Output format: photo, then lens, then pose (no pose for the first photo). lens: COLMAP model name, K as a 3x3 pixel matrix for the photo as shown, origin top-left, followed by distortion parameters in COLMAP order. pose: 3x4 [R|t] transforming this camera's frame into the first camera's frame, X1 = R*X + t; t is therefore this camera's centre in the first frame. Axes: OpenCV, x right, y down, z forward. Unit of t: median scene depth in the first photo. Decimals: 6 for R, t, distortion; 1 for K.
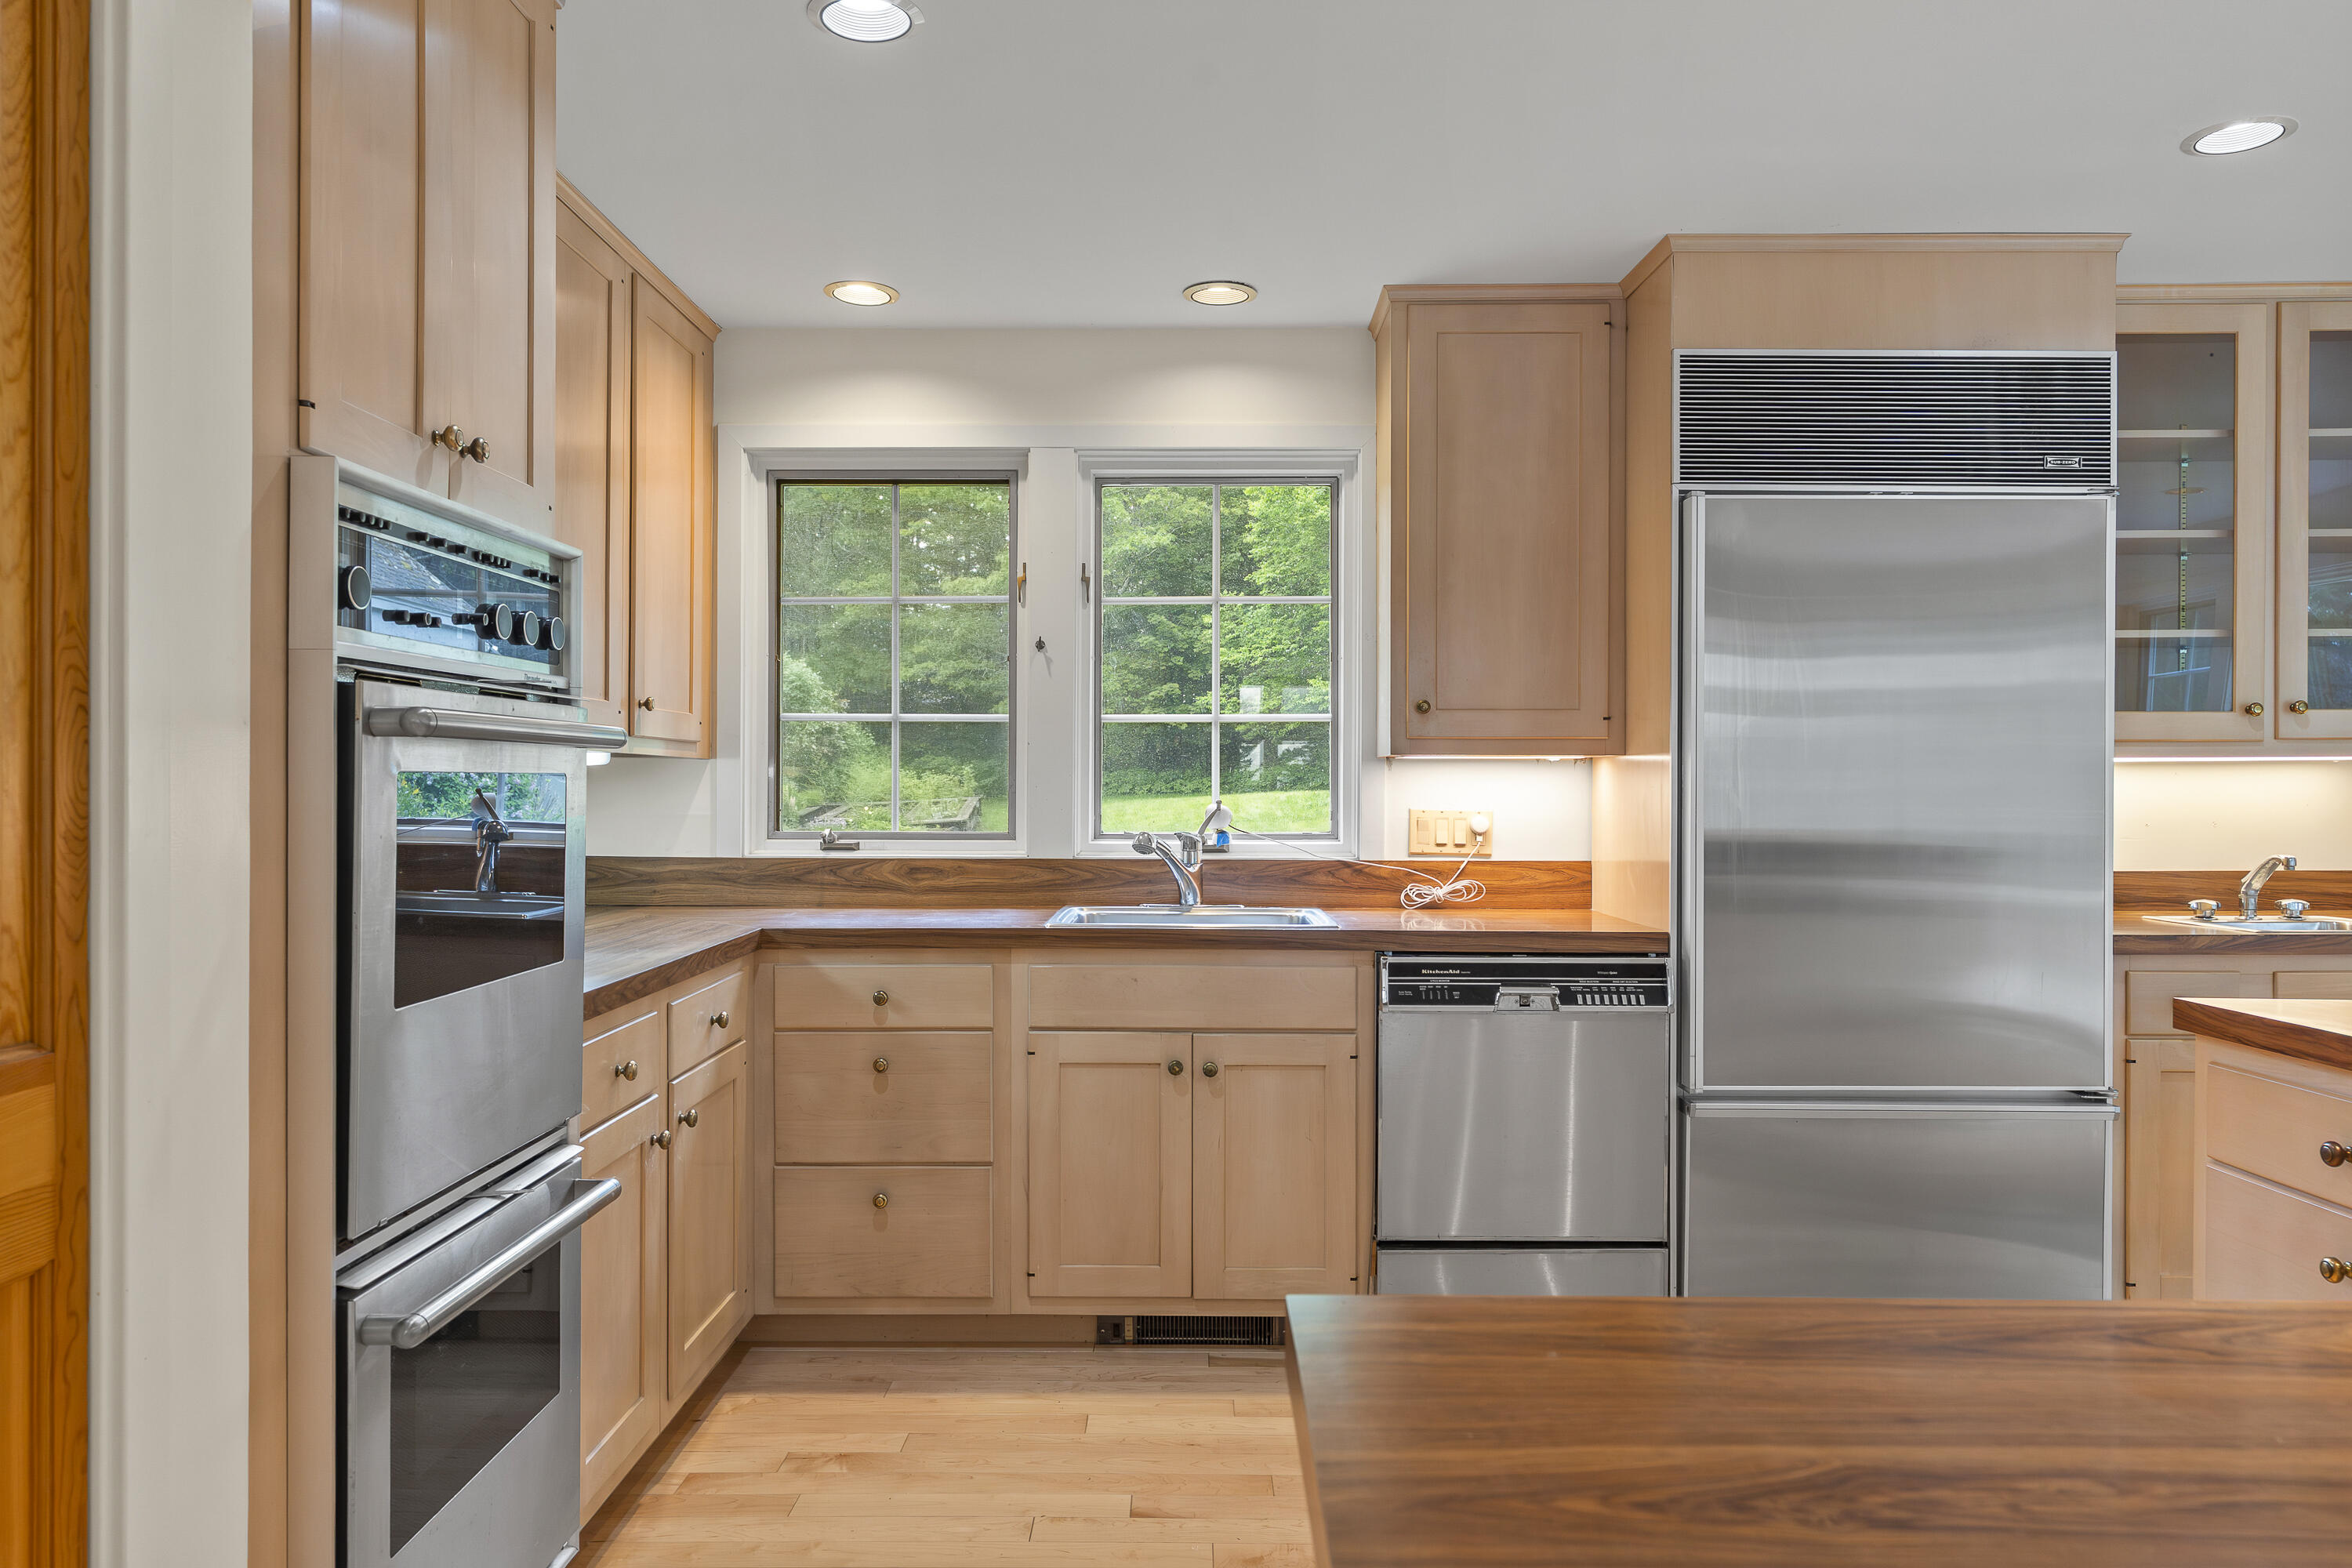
lens RADIAL K [[1562.8, 0, 1166.5], [0, 1562.8, 795.9], [0, 0, 1]] dist [0.000533, 0.003487]
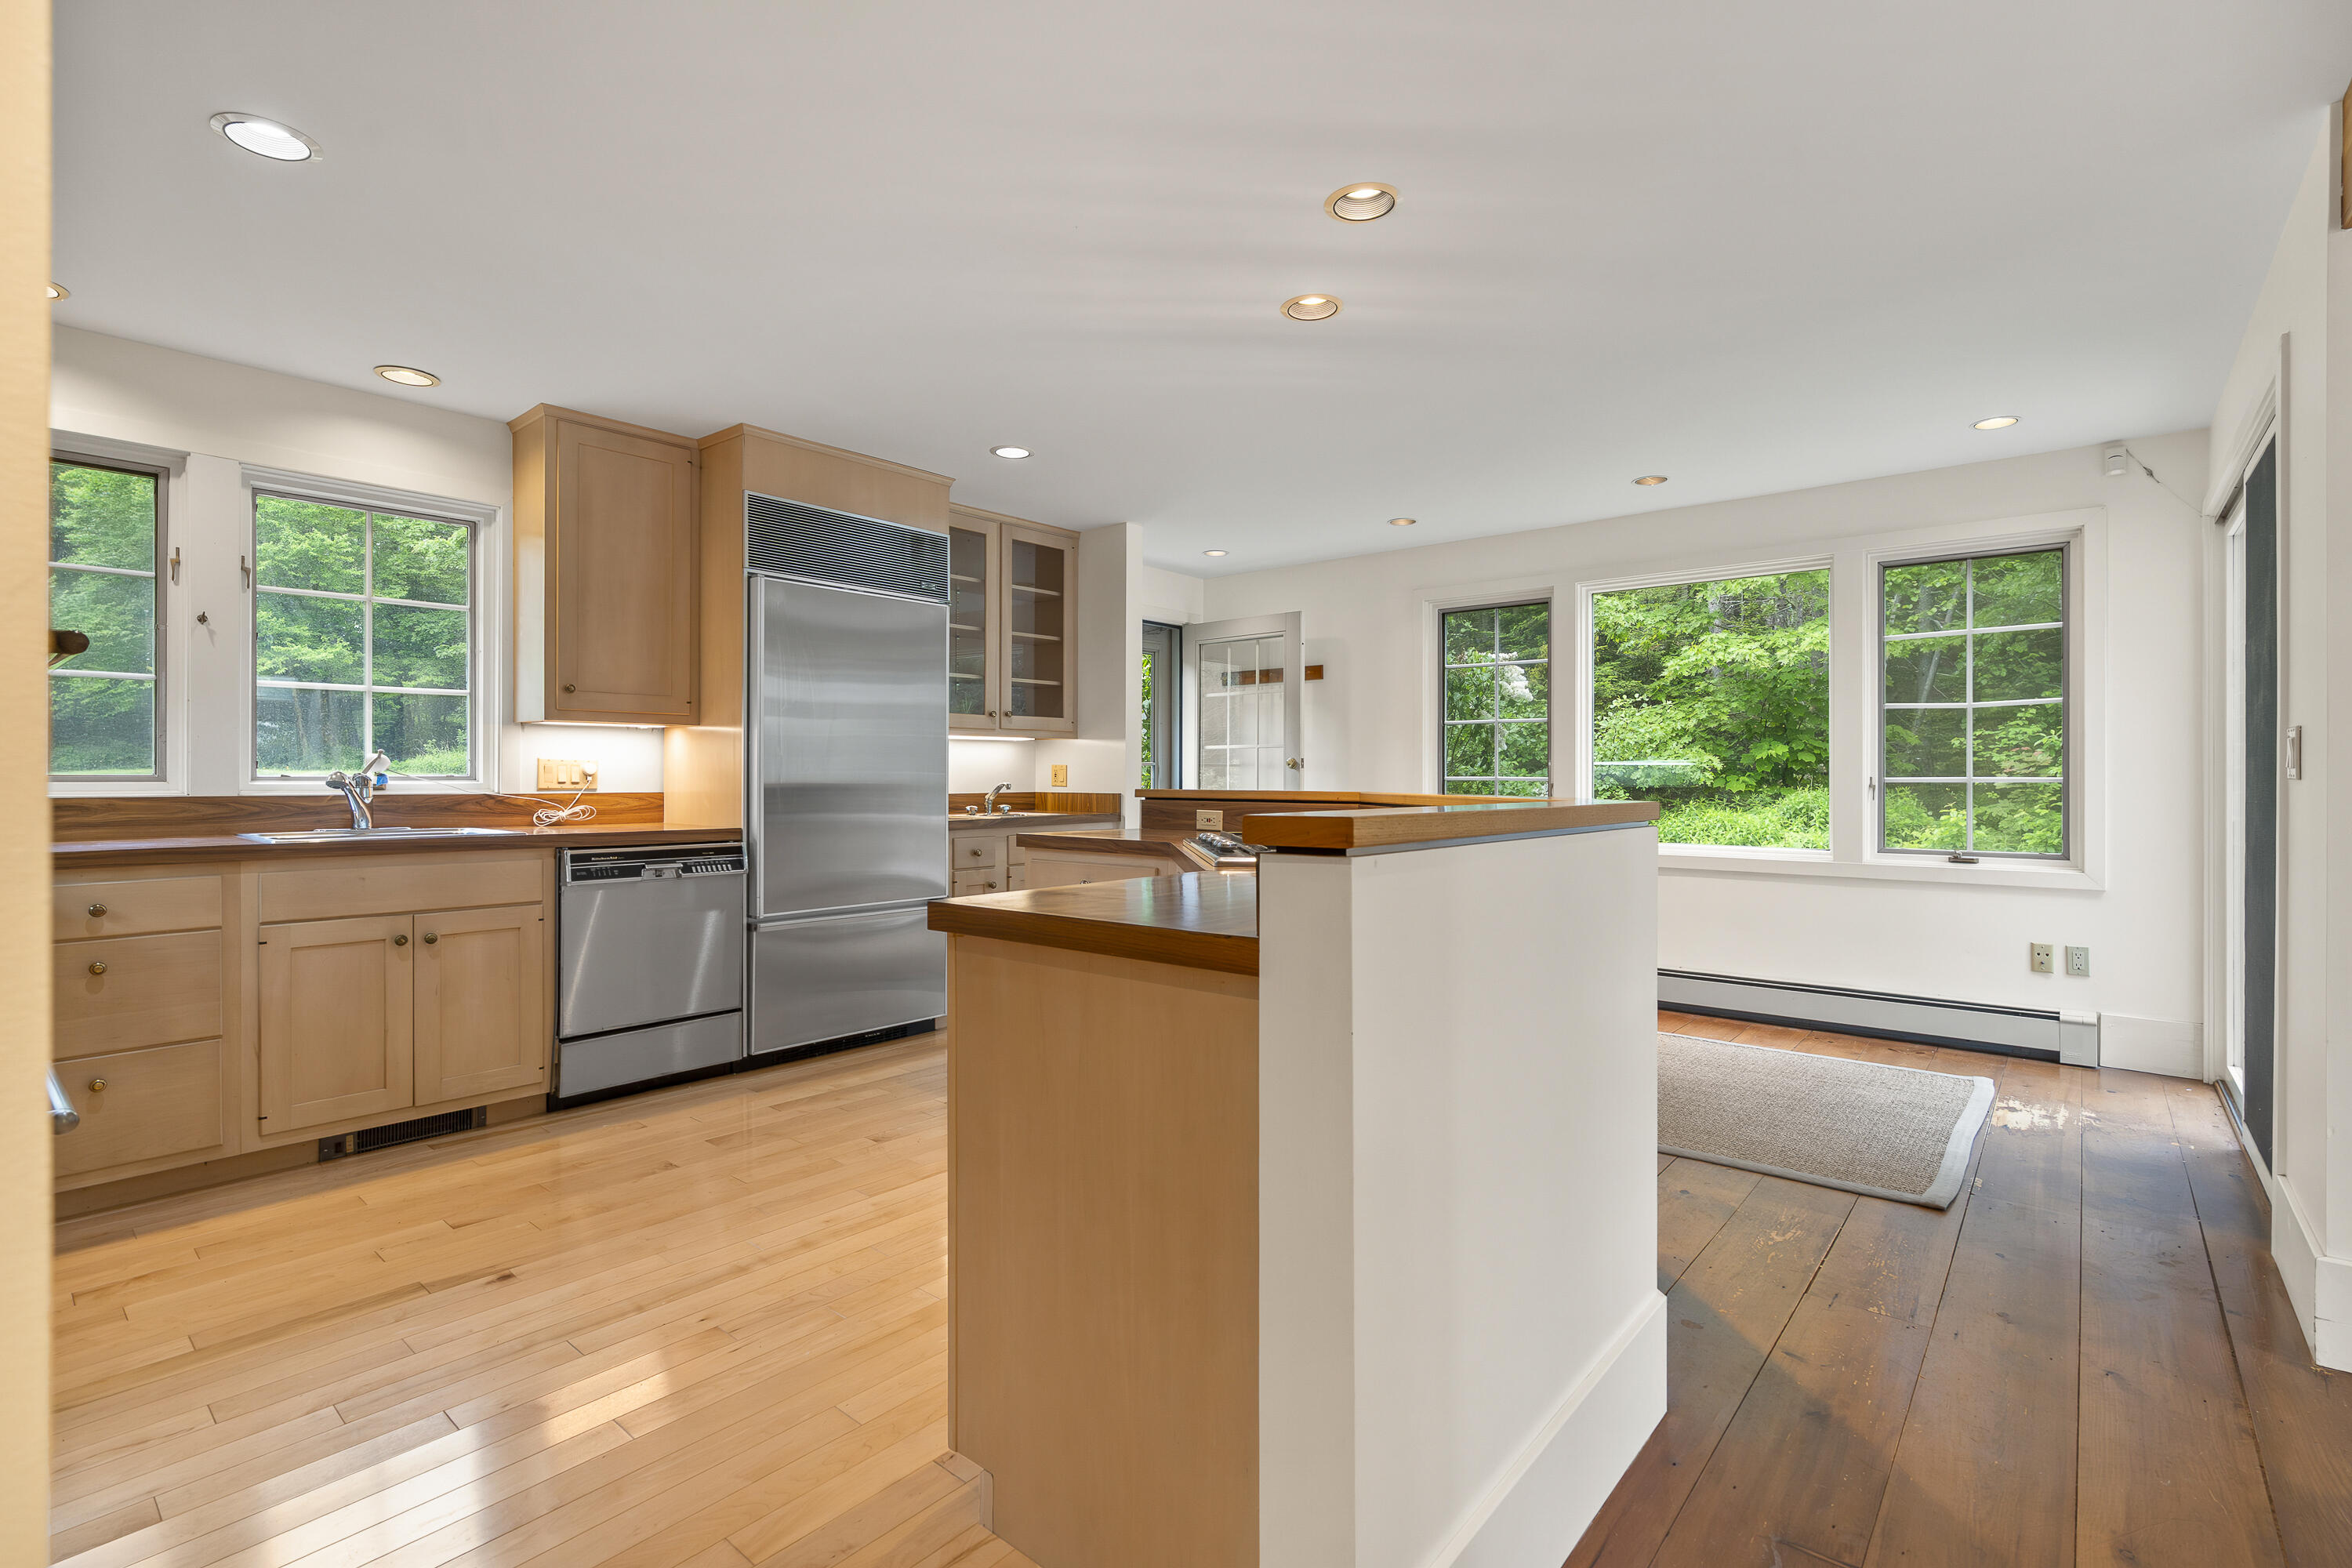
lens RADIAL K [[1083.0, 0, 1176.4], [0, 1083.0, 780.1], [0, 0, 1]] dist [-0.001007, -0.000823]
pose [[0.638009, -0.003479, 0.770021, -0.269977], [0.002042, 0.999994, 0.002826, 0.029803], [-0.770026, -0.000231, 0.638012, -0.120323]]
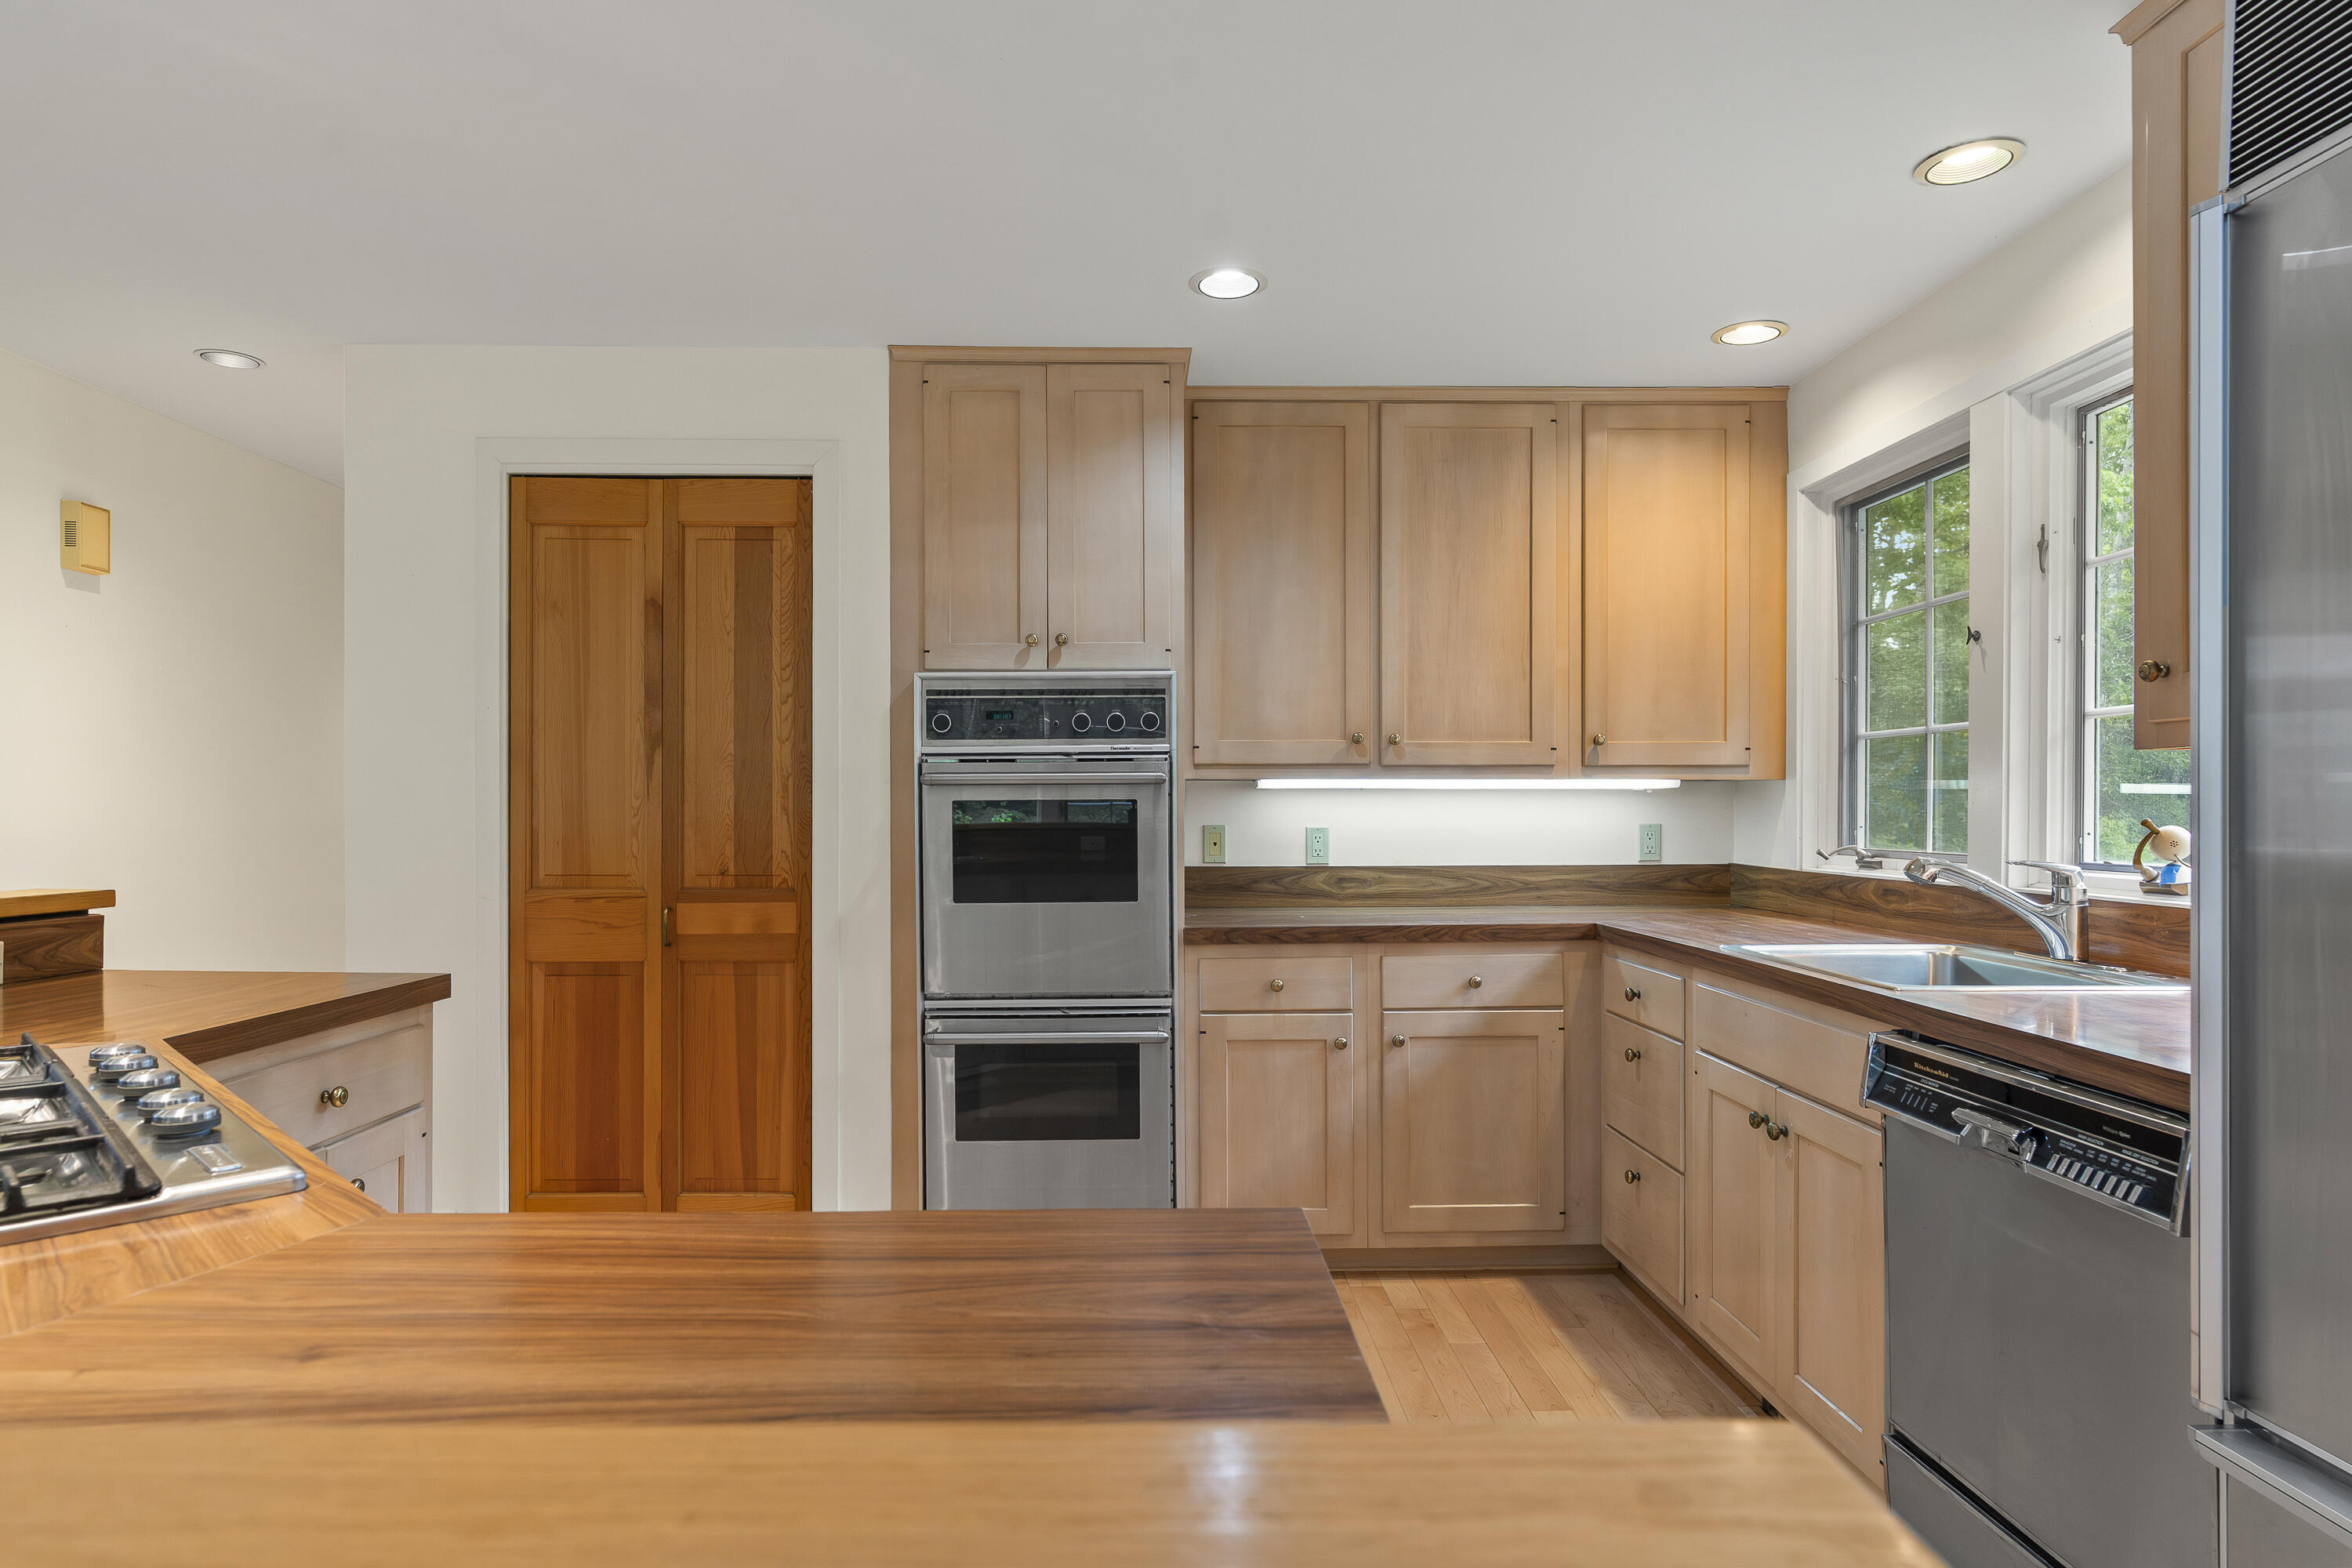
lens RADIAL K [[1295.1, 0, 1164.1], [0, 1295.1, 813.4], [0, 0, 1]] dist [-0.000935, -0.000034]
pose [[0.025117, -0.000051, -0.999685, 0.677182], [-0.002790, 0.999996, -0.000121, 0.001738], [0.999681, 0.002792, 0.025117, 0.599200]]
